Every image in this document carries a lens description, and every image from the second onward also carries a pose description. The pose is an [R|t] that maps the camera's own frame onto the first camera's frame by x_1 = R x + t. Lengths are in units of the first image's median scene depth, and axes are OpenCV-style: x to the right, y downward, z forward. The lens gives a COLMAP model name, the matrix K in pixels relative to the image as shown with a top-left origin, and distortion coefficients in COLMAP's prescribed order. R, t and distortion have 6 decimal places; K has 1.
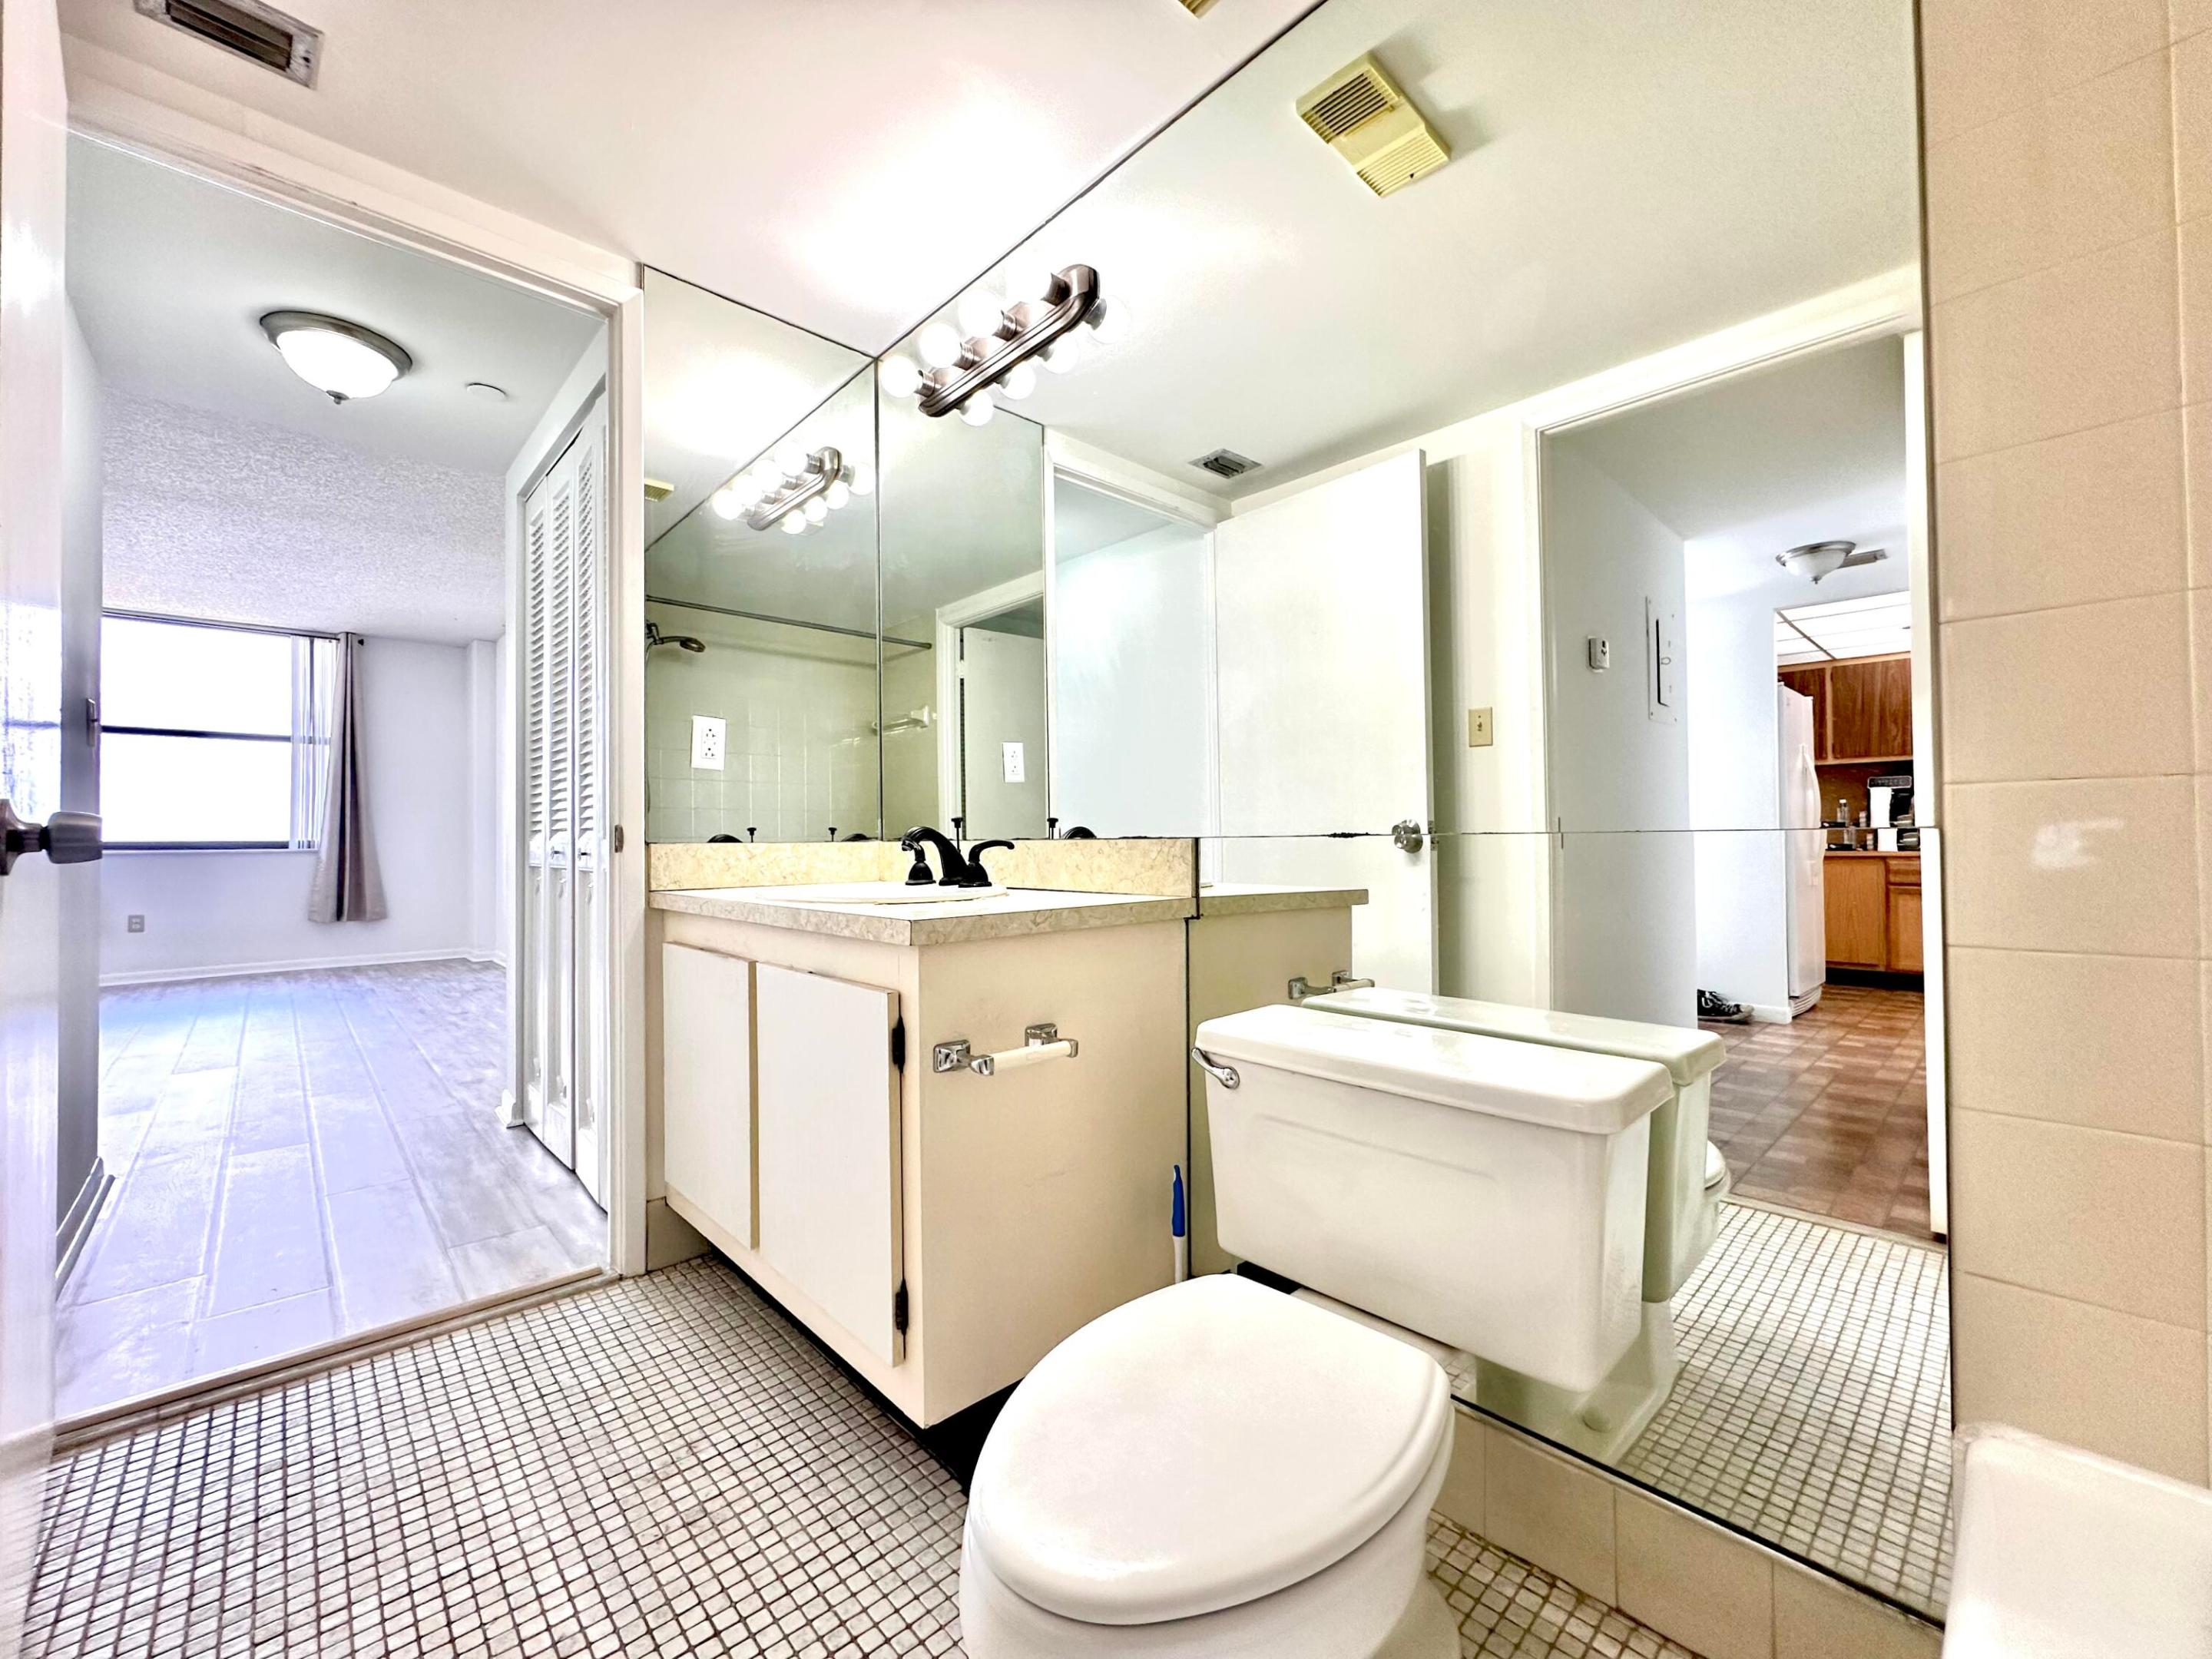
lens RADIAL K [[883.7, 0, 1095.4], [0, 883.7, 835.1], [0, 0, 1]] dist [-0.004643, 0.000382]
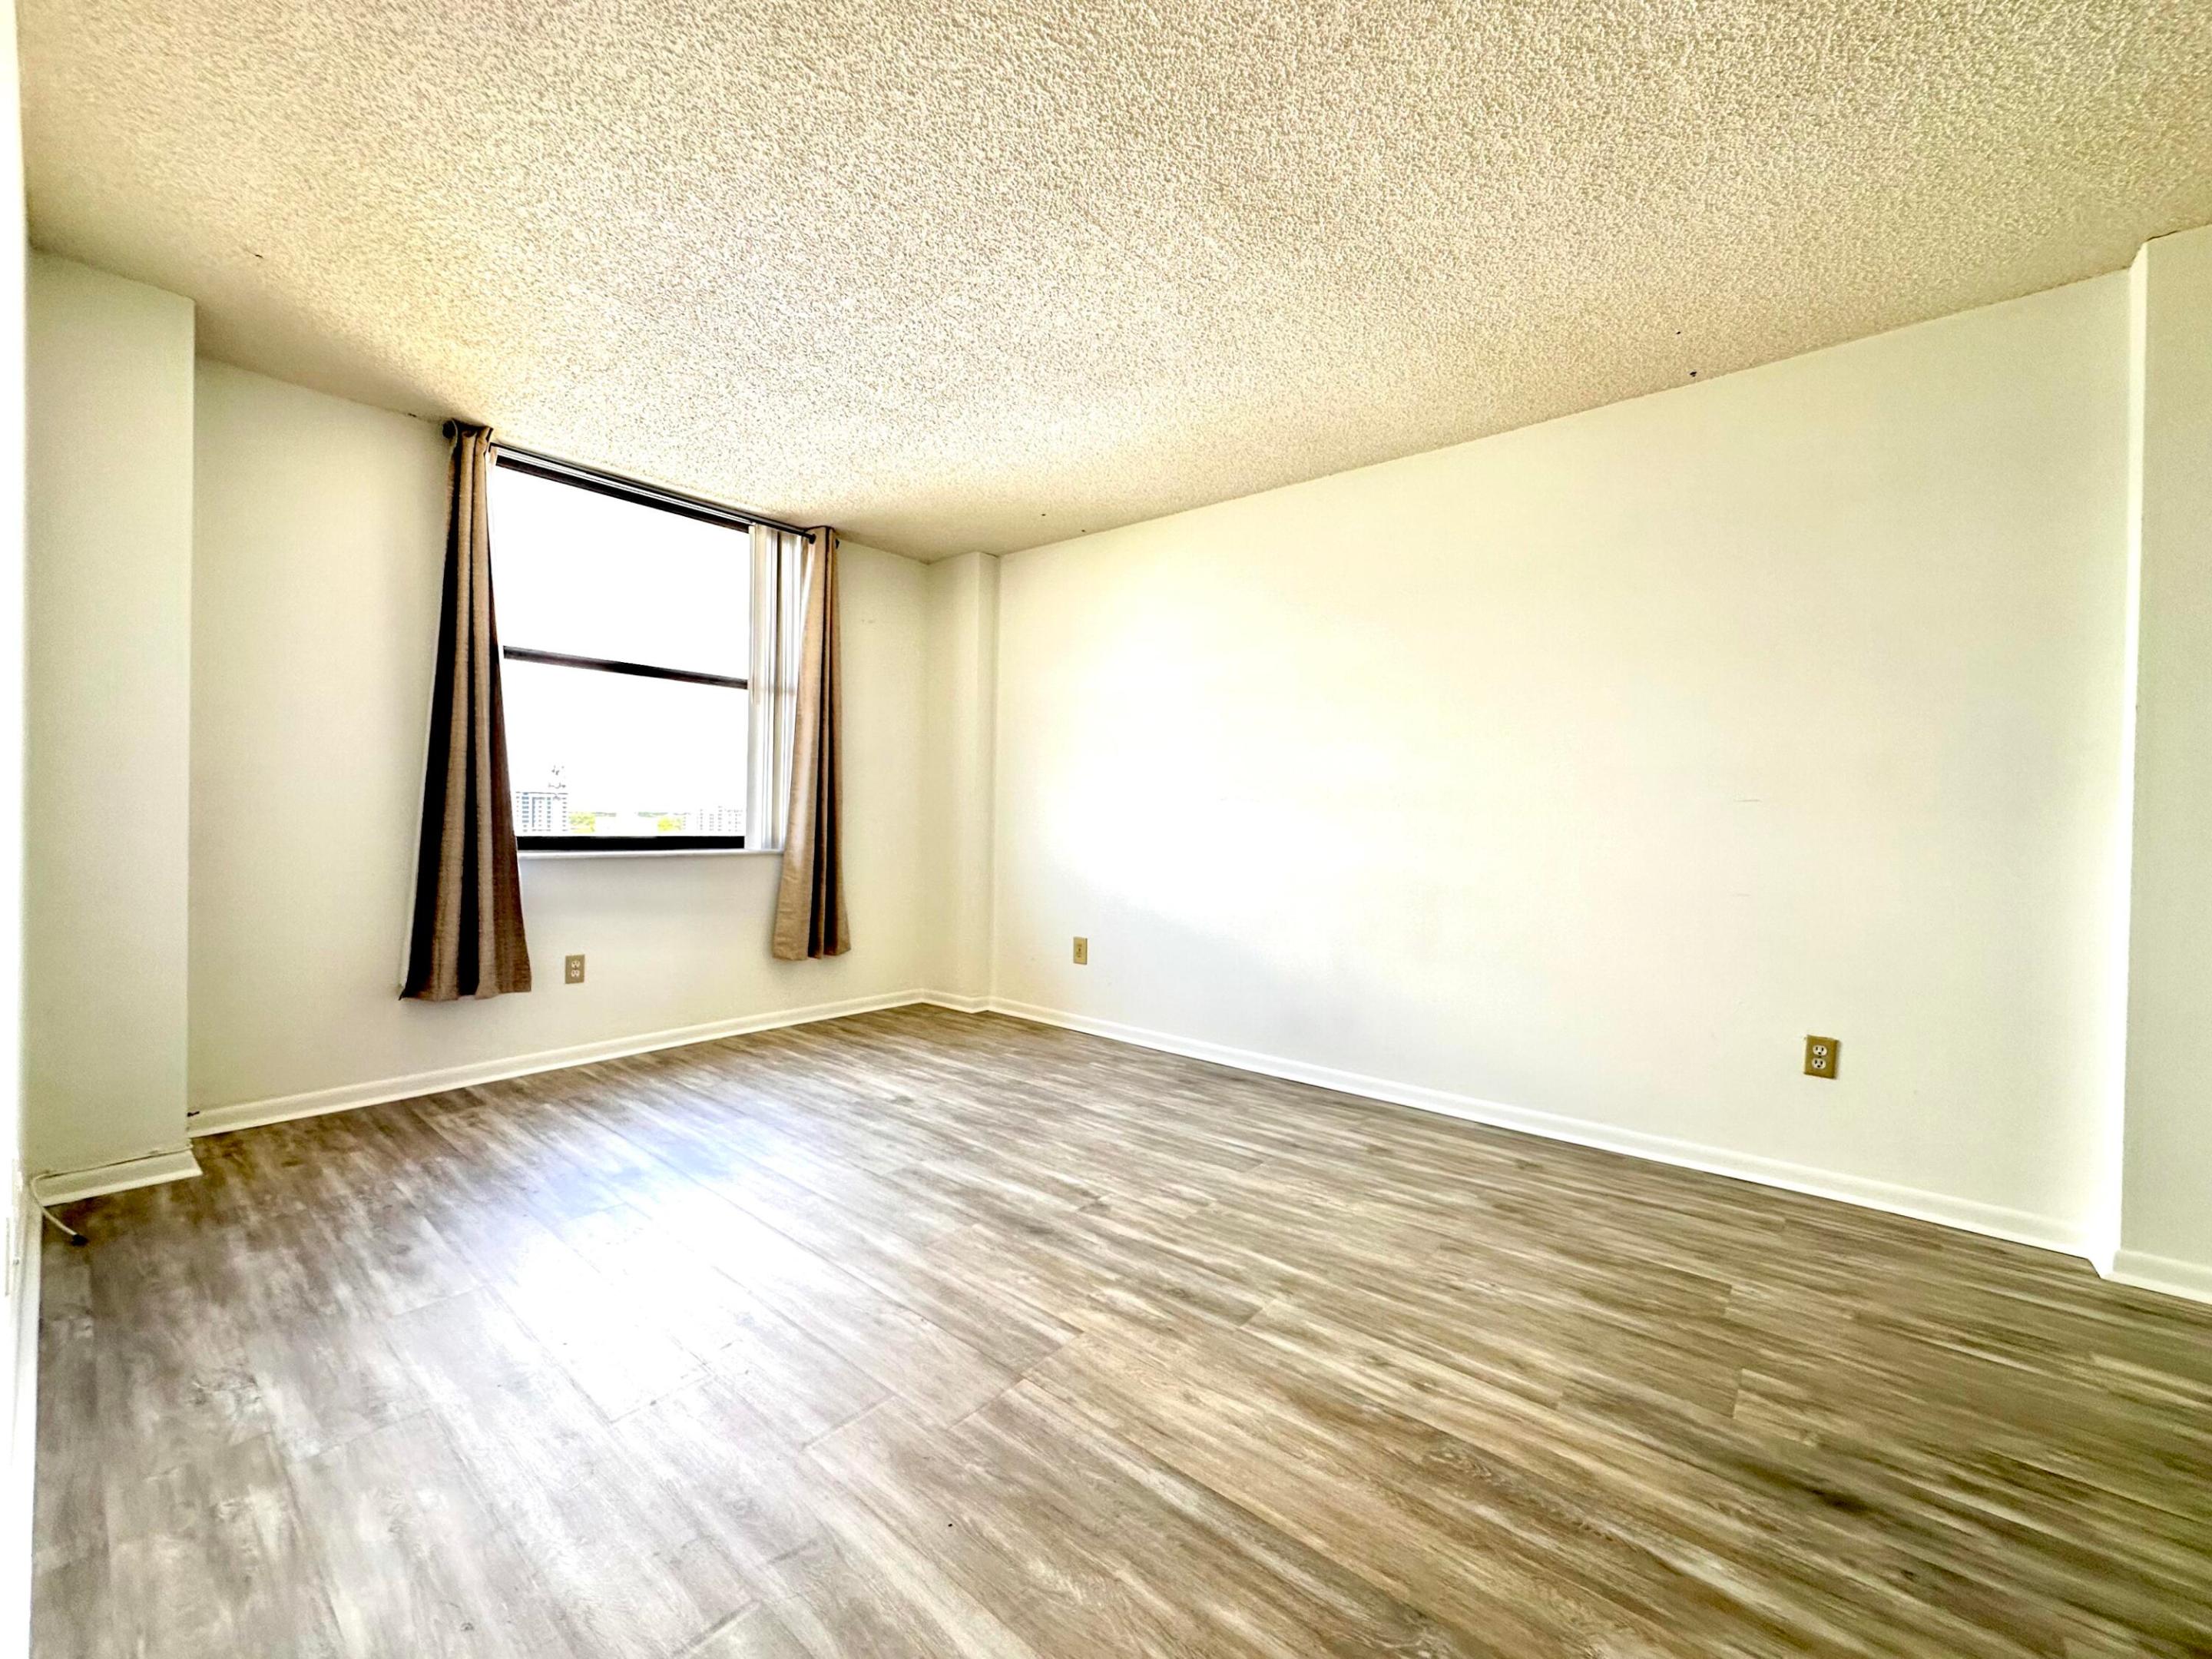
lens RADIAL K [[883.7, 0, 1103.2], [0, 883.7, 827.8], [0, 0, 1]] dist [-0.004643, 0.000382]
pose [[0.992875, 0.019561, 0.117548, -0.720931], [-0.021480, 0.999656, 0.015079, -0.016149], [-0.117212, -0.017496, 0.992953, 0.302490]]
